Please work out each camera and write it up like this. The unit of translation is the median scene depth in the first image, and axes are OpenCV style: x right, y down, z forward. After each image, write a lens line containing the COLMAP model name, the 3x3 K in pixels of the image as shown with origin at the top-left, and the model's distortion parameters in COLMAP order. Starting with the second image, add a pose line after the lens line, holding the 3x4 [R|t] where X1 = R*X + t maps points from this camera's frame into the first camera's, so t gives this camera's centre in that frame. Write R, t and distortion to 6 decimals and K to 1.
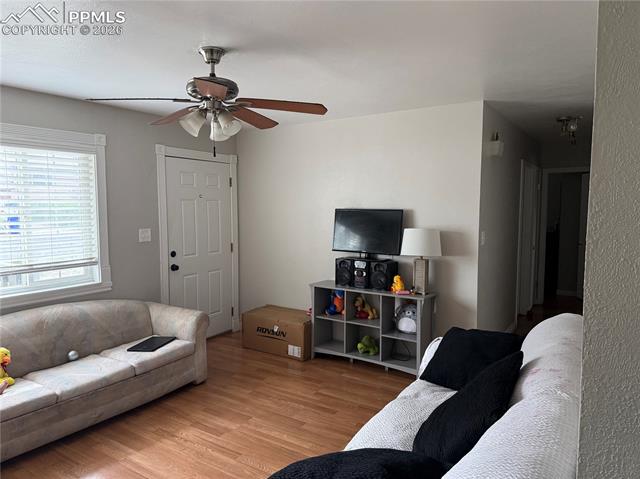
lens RADIAL K [[452.7, 0, 320.0], [0, 452.7, 239.5], [0, 0, 1]] dist [0.081710, -0.110736]
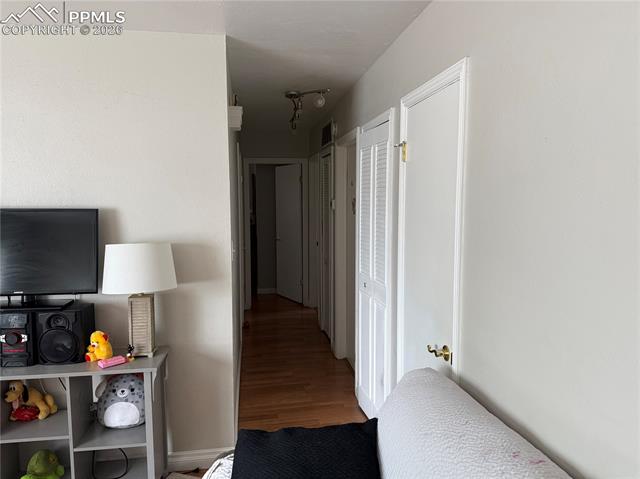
lens RADIAL K [[455.5, 0, 320.0], [0, 455.5, 239.5], [0, 0, 1]] dist [-0.004357, -0.002453]
pose [[0.752604, -0.065940, 0.655163, 0.022630], [0.065521, 0.997535, 0.025133, -0.025307], [-0.655205, 0.024011, 0.755069, 0.412282]]
